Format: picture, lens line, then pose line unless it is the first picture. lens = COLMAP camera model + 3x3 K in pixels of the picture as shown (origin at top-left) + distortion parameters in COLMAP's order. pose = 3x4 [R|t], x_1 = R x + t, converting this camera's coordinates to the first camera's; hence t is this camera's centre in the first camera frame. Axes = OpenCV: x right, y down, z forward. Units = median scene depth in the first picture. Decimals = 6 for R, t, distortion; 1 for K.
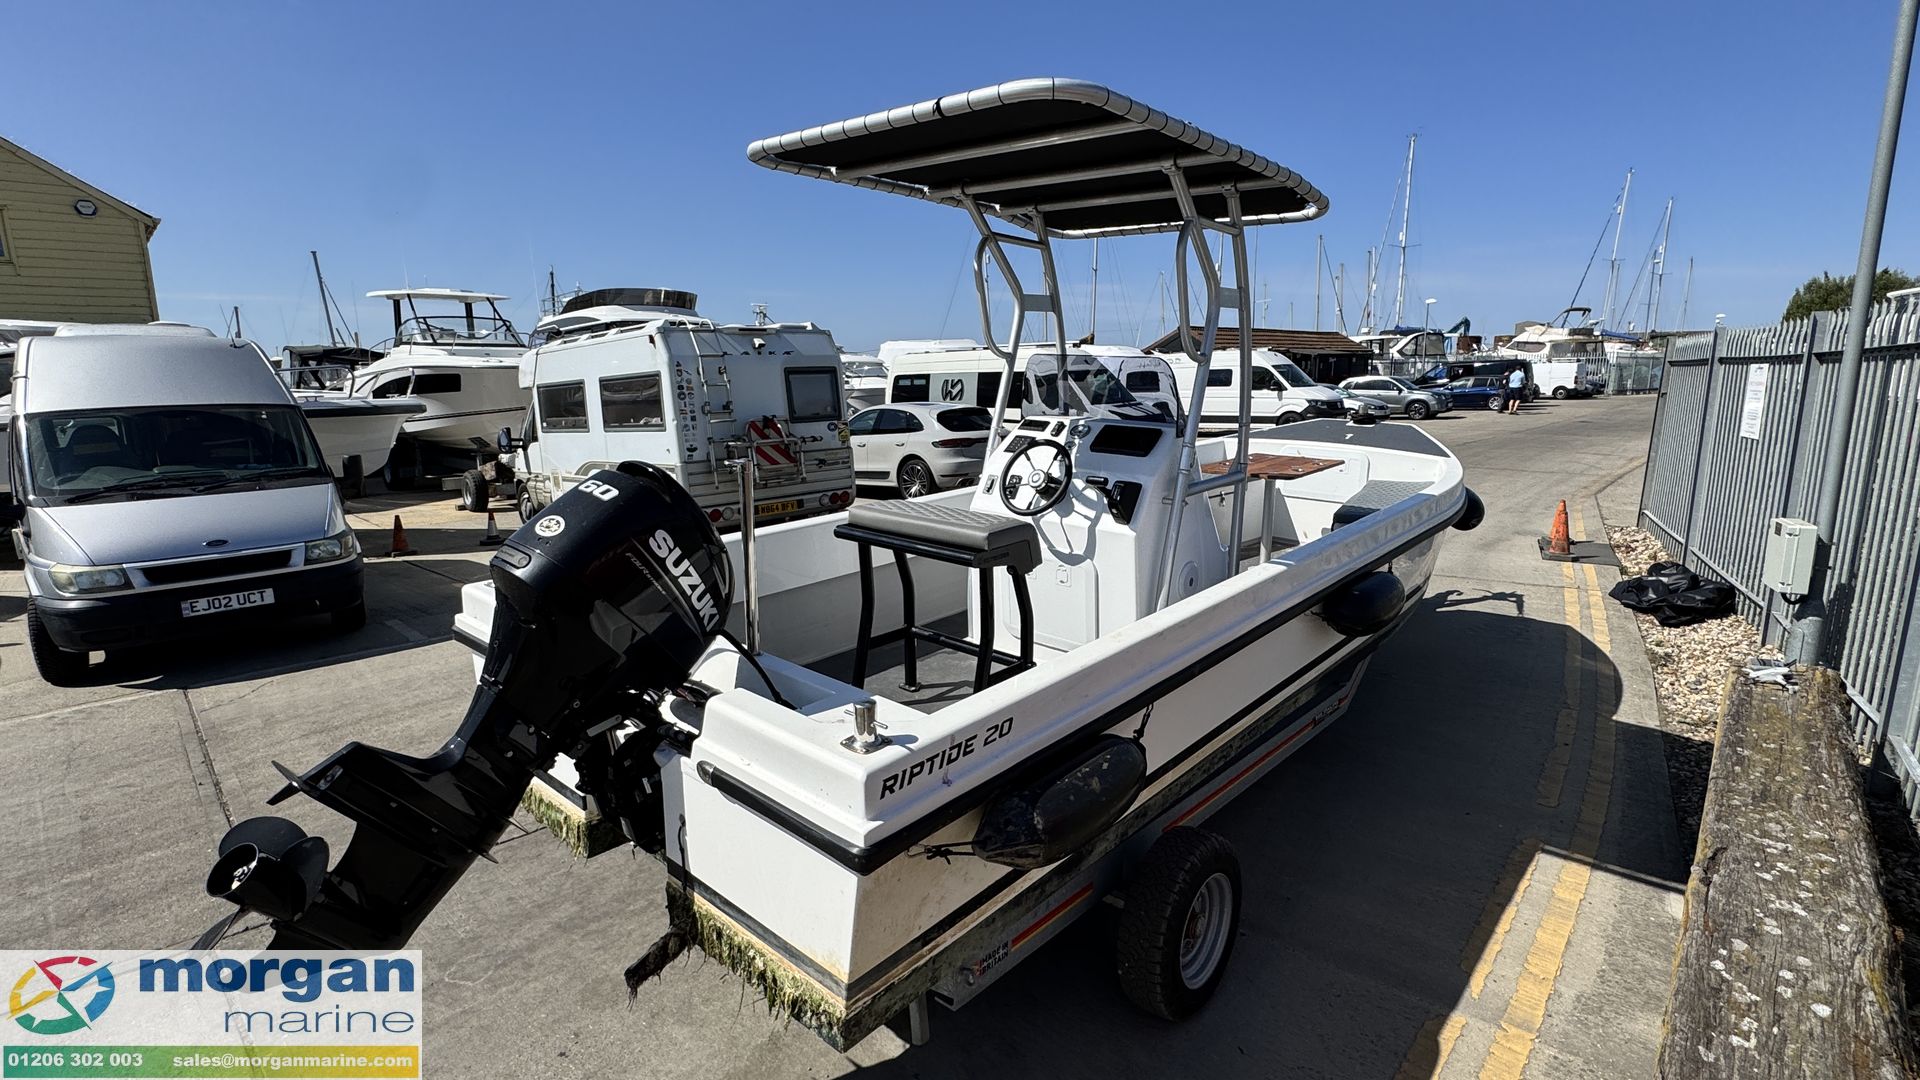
lens RADIAL K [[906.7, 0, 961.9], [0, 906.7, 538.5], [0, 0, 1]] dist [0.001805, 0.000431]
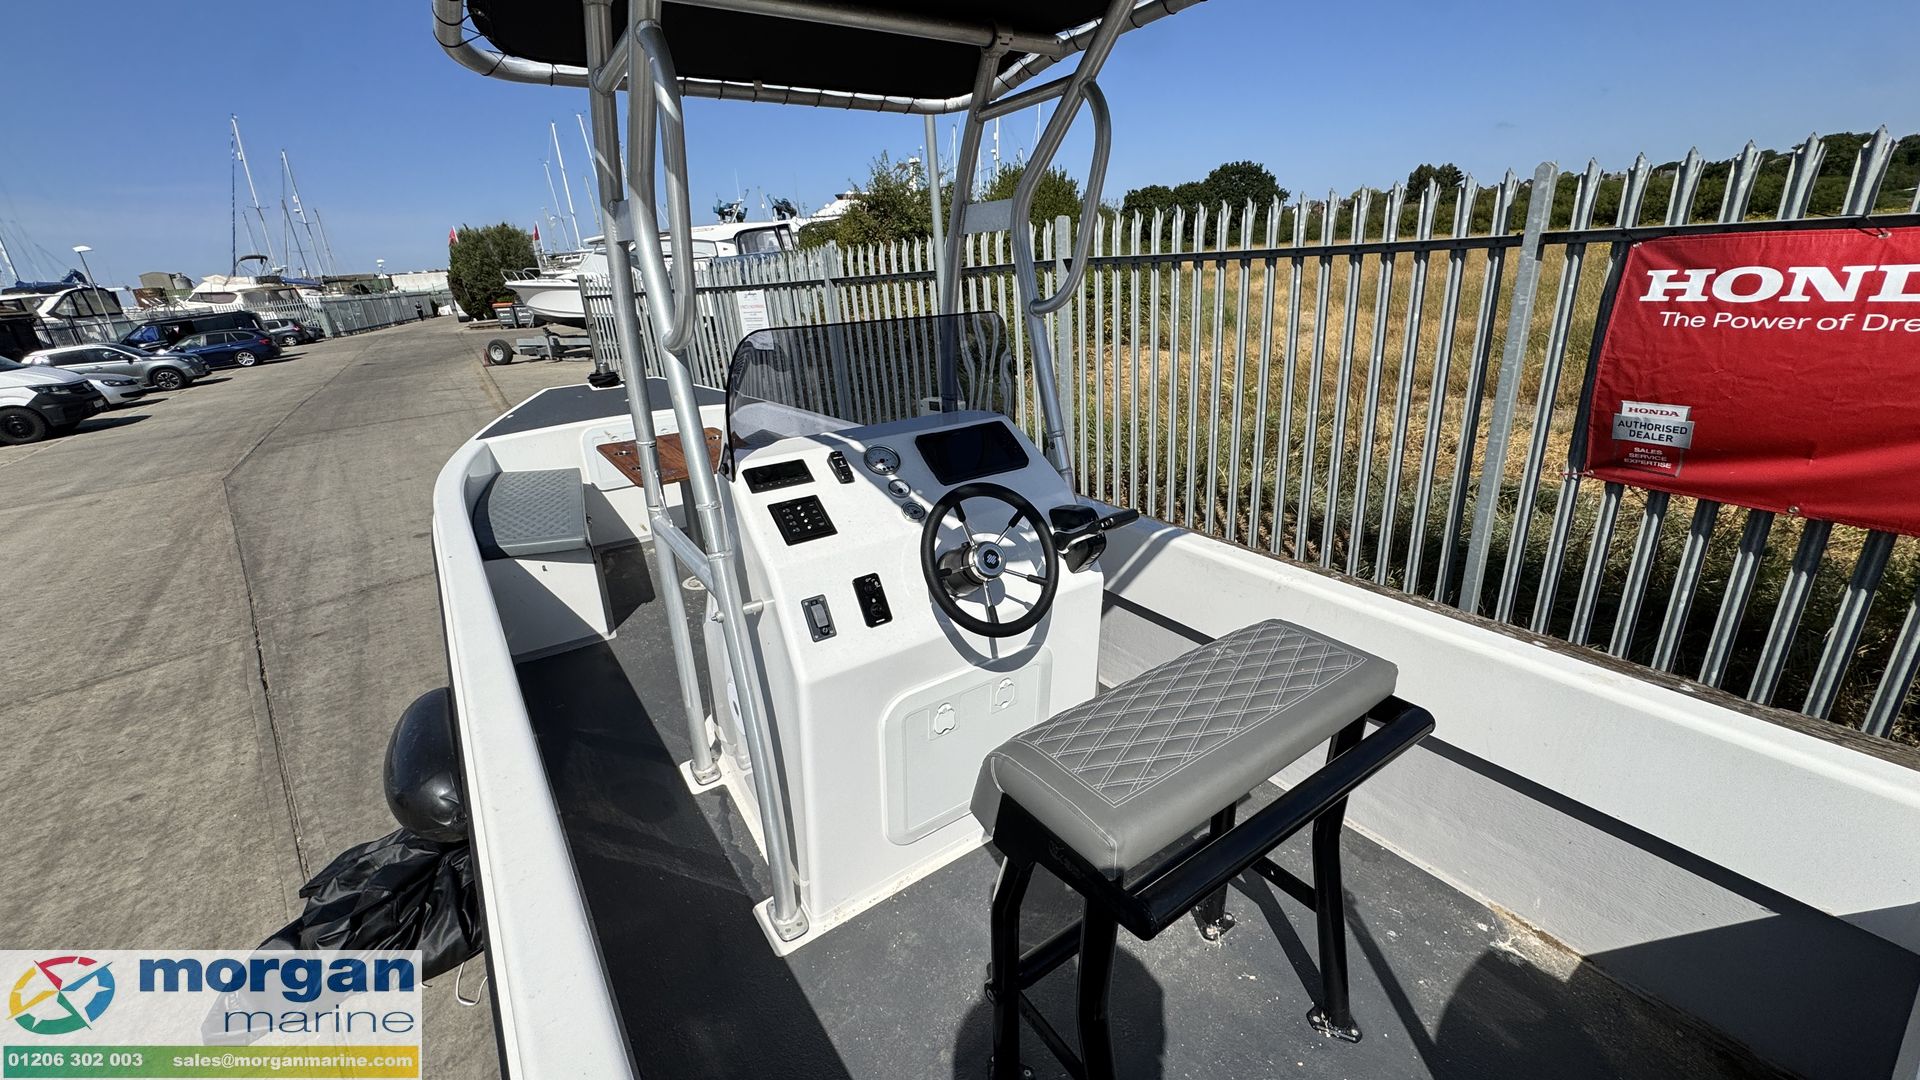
lens RADIAL K [[765.5, 0, 957.4], [0, 765.5, 537.9], [0, 0, 1]] dist [-0.001936, -0.000094]
pose [[0.229169, -0.347204, 0.909357, -0.199578], [0.250033, 0.923871, 0.289734, -0.129044], [-0.940726, 0.160971, 0.298535, 0.535562]]
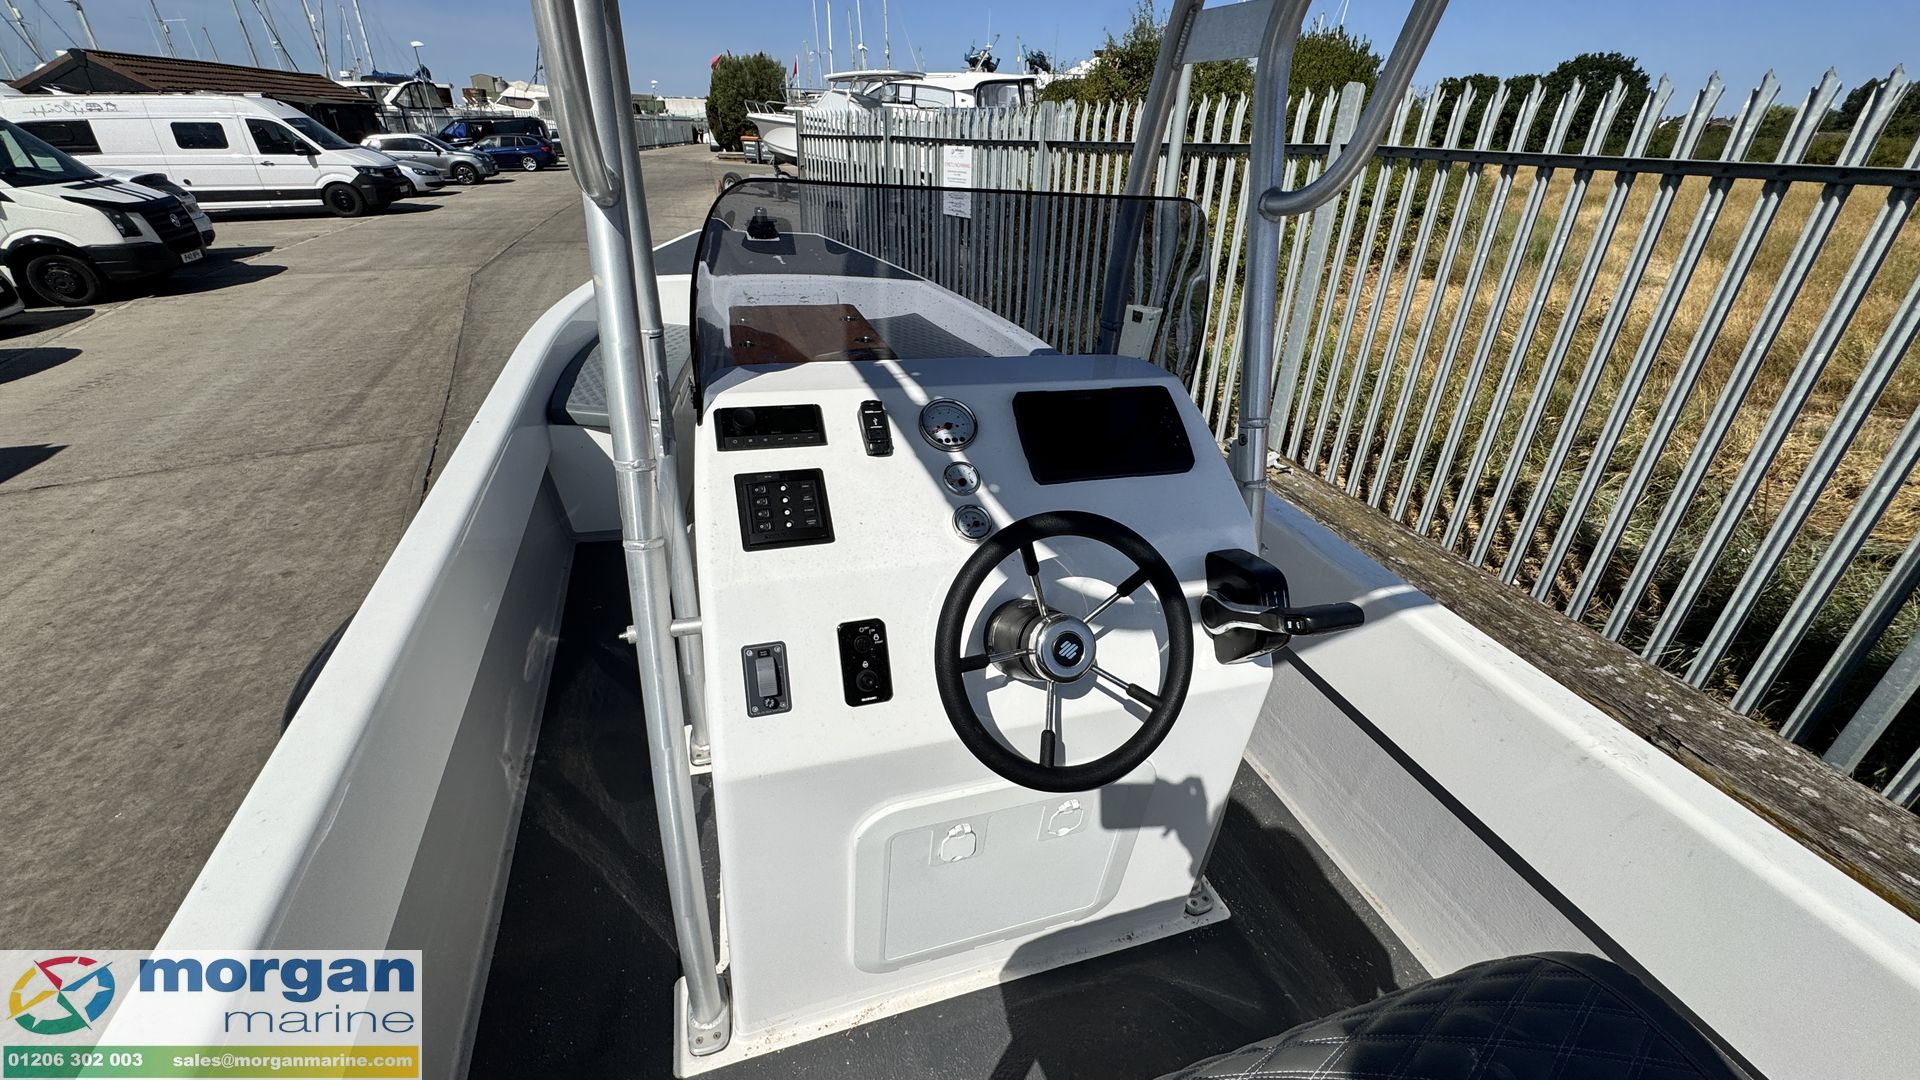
lens RADIAL K [[765.5, 0, 957.9], [0, 765.5, 537.6], [0, 0, 1]] dist [-0.001936, -0.000094]
pose [[0.500610, -0.391269, 0.772204, -0.073374], [0.134585, 0.916358, 0.377061, -0.122258], [-0.855147, -0.084833, 0.511397, 0.548642]]
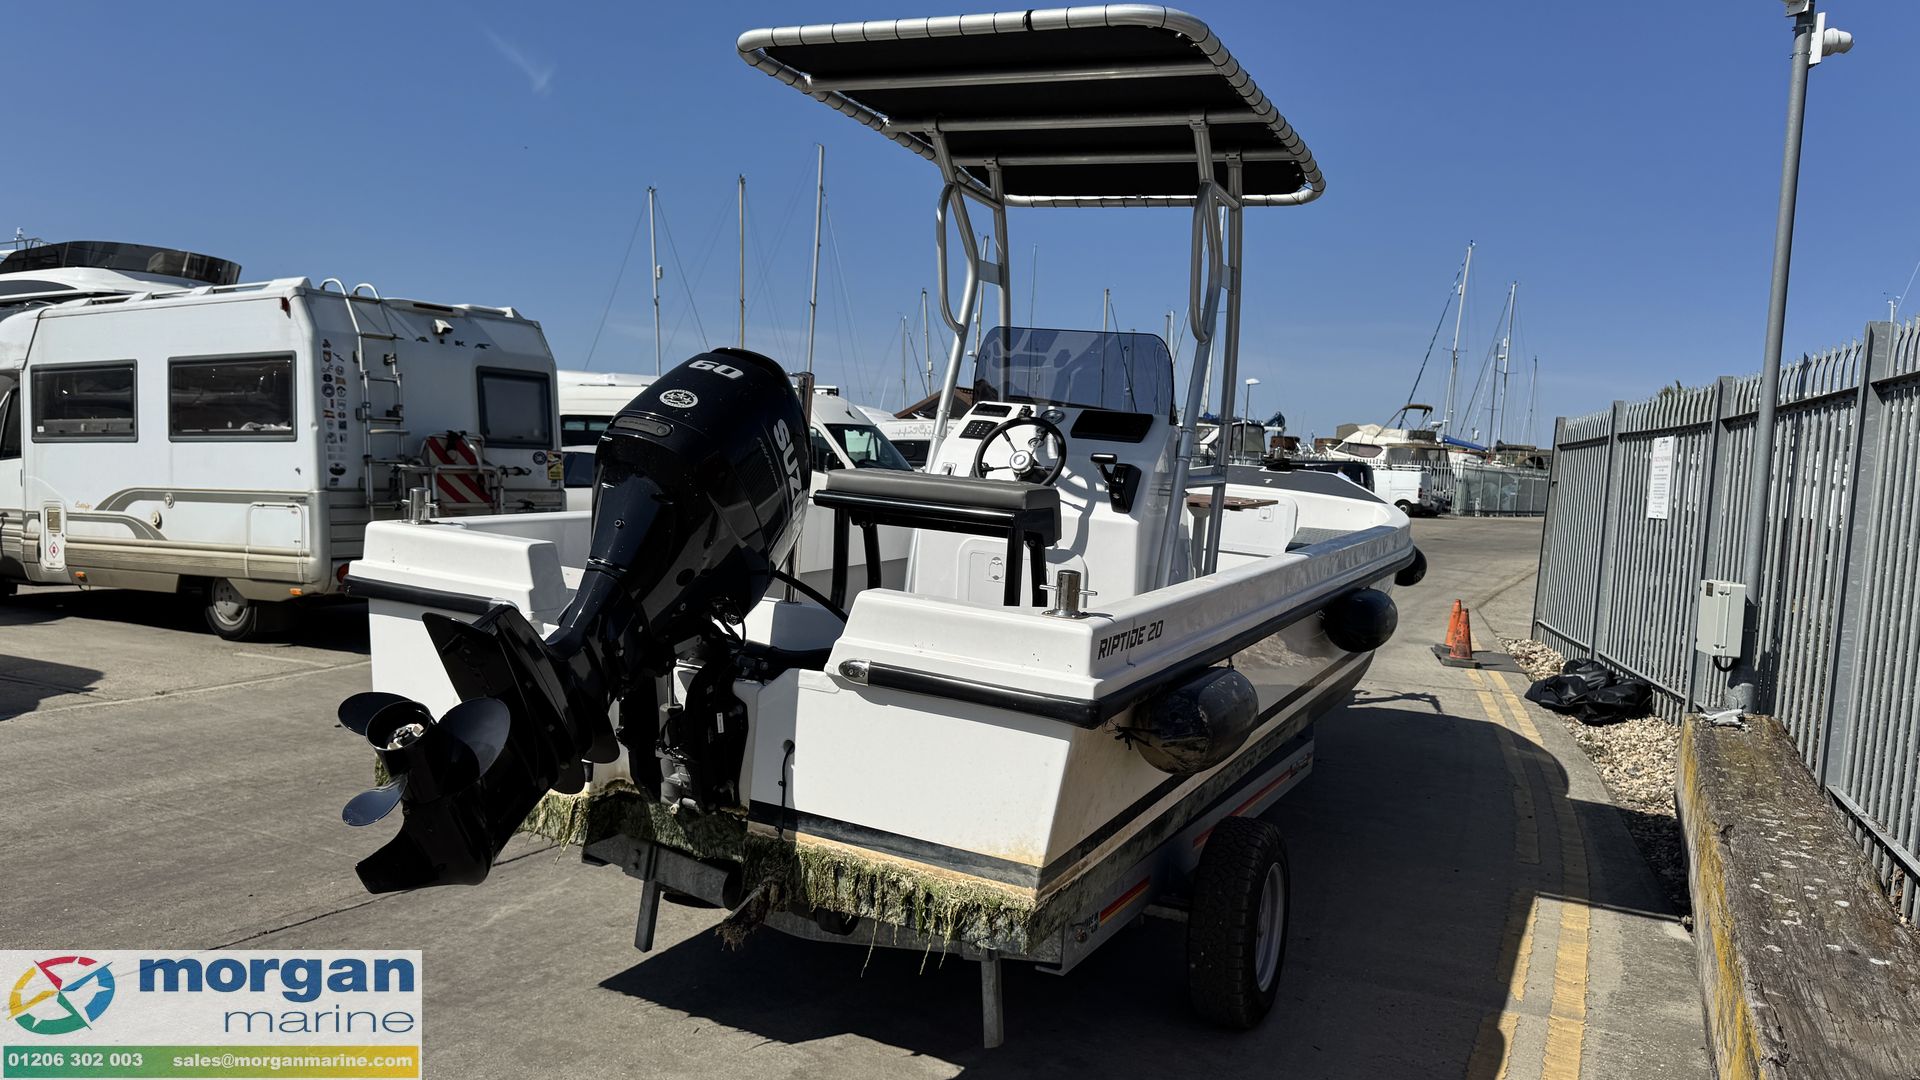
lens RADIAL K [[1349.7, 0, 957.2], [0, 1349.7, 551.4], [0, 0, 1]] dist [0.064937, -0.071902]
pose [[0.962206, 0.045036, 0.268572, -0.192179], [-0.015388, 0.993646, -0.111492, 0.099815], [-0.271887, 0.103145, 0.956786, -0.120215]]
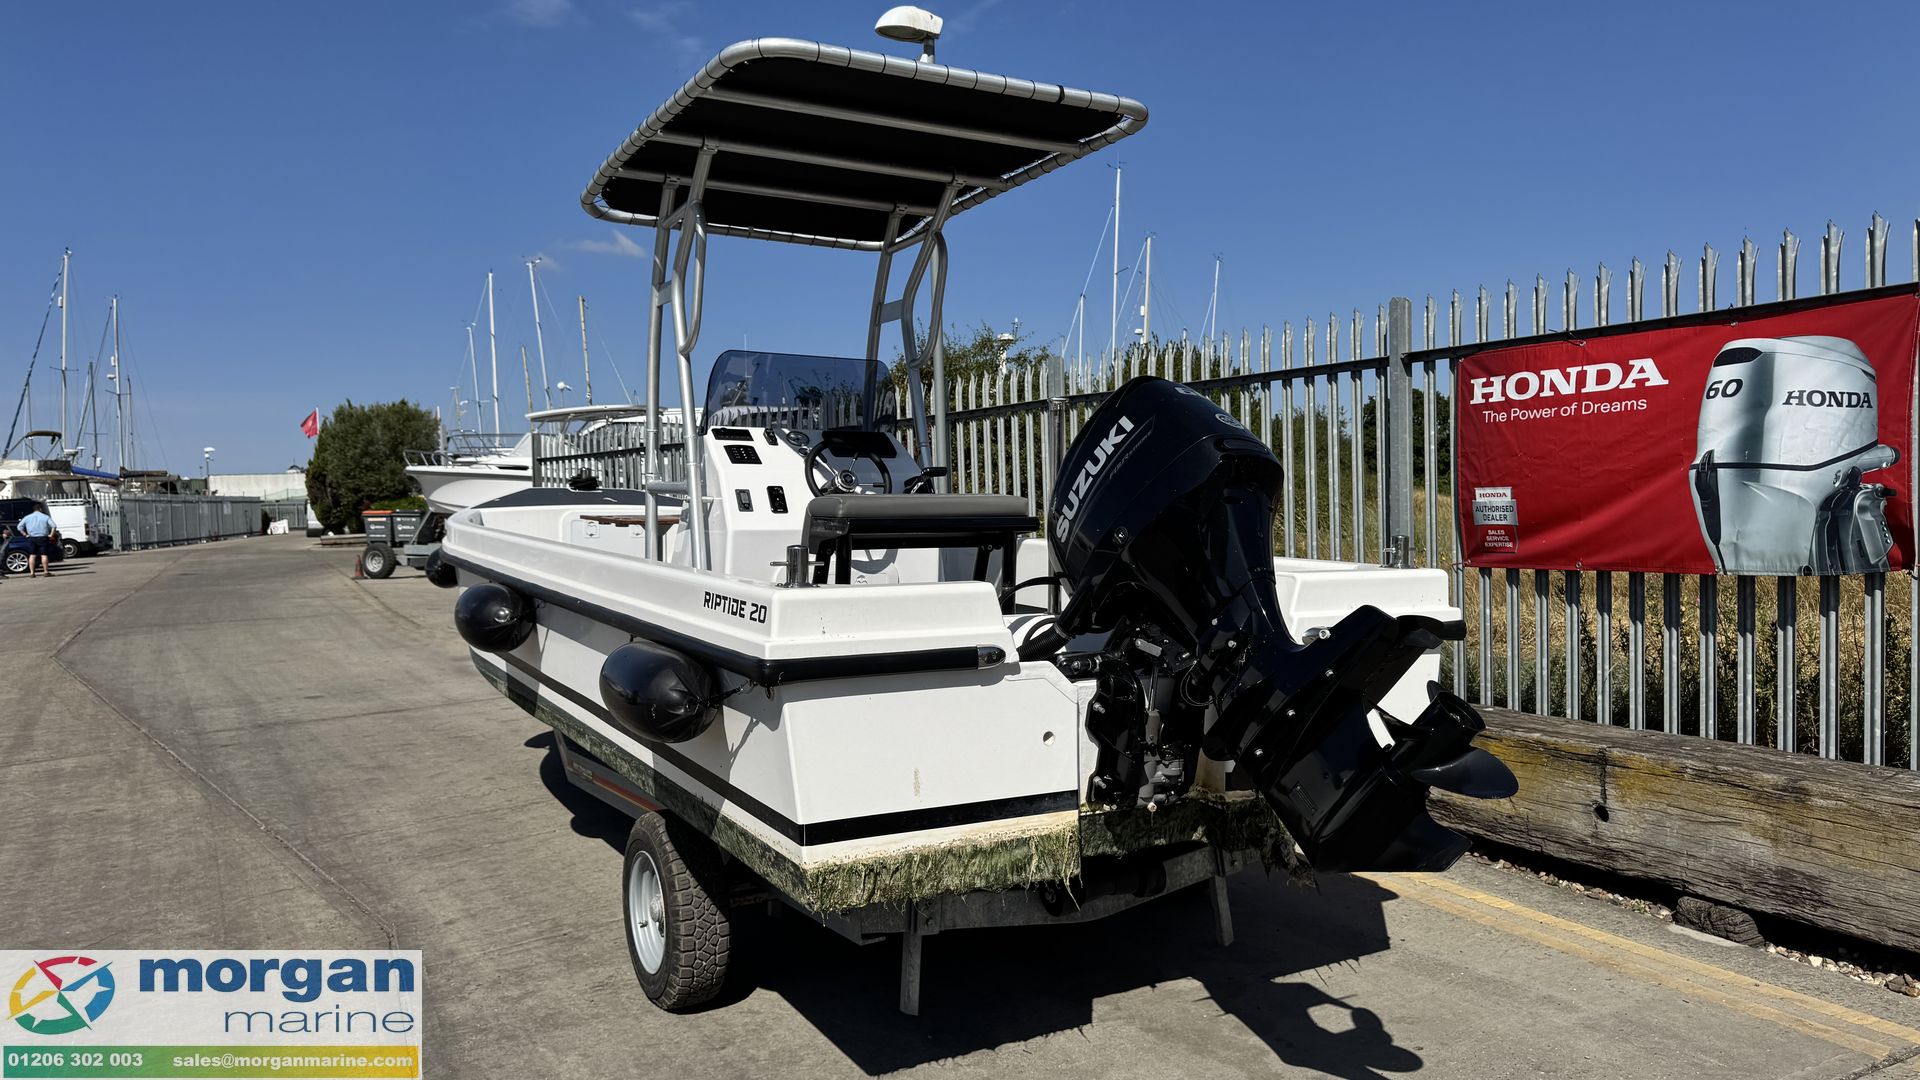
lens RADIAL K [[1349.7, 0, 934.8], [0, 1349.7, 544.4], [0, 0, 1]] dist [0.064937, -0.071902]
pose [[0.339346, -0.037246, 0.939924, -0.700204], [0.201873, 0.978818, -0.034096, 0.037192], [-0.918744, 0.201316, 0.339677, 0.290890]]
